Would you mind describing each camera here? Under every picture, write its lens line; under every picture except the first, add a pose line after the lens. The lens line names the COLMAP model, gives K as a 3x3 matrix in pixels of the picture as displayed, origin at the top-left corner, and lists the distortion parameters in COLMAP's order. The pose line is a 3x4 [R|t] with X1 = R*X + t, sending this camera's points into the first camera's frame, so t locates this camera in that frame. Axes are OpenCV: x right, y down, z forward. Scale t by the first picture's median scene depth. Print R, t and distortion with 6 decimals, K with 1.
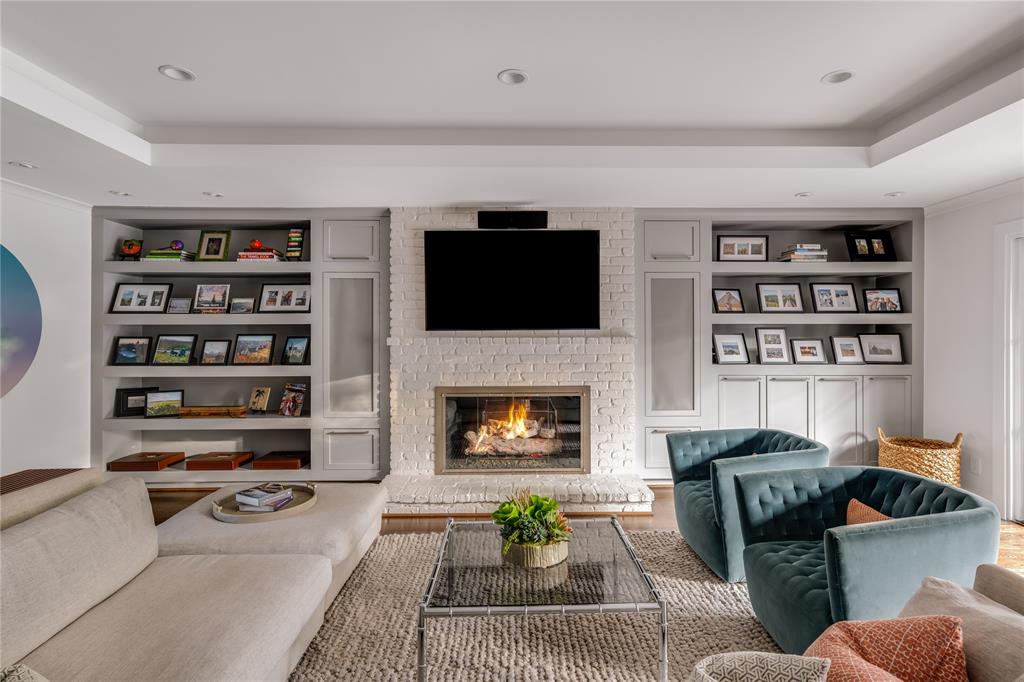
lens RADIAL K [[520.8, 0, 510.4], [0, 520.8, 336.6], [0, 0, 1]] dist [0.001870, 0.000238]
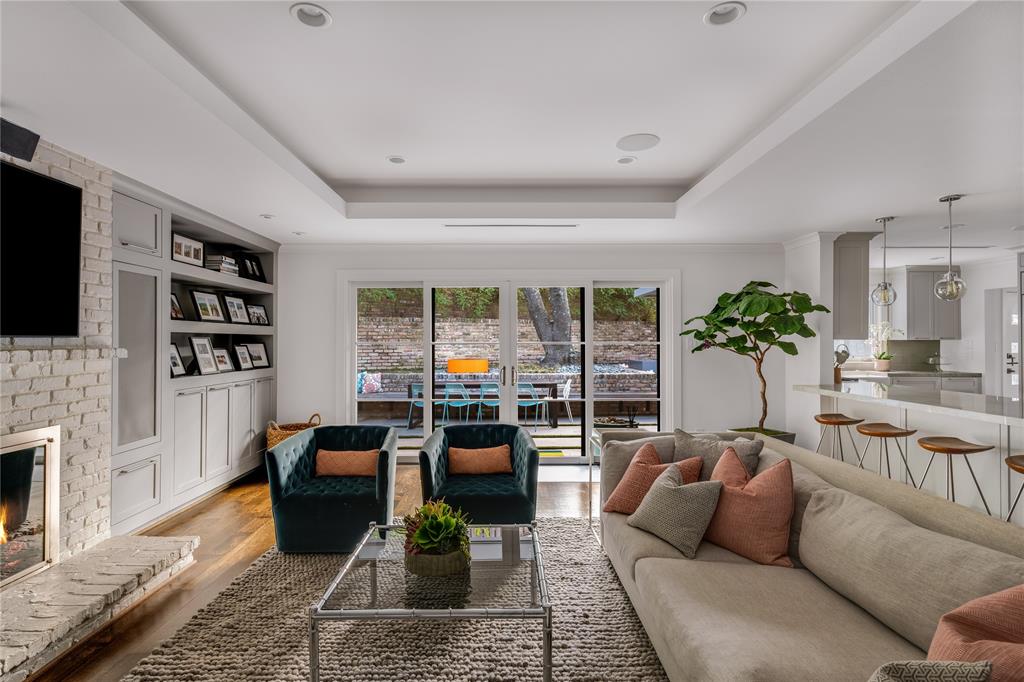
lens RADIAL K [[528.8, 0, 509.3], [0, 528.8, 342.4], [0, 0, 1]] dist [0.005912, 0.000224]
pose [[-0.009536, -0.001746, 0.999953, -0.493880], [0.008653, 0.999961, 0.001828, -0.003624], [-0.999917, 0.008670, -0.009520, 0.441841]]
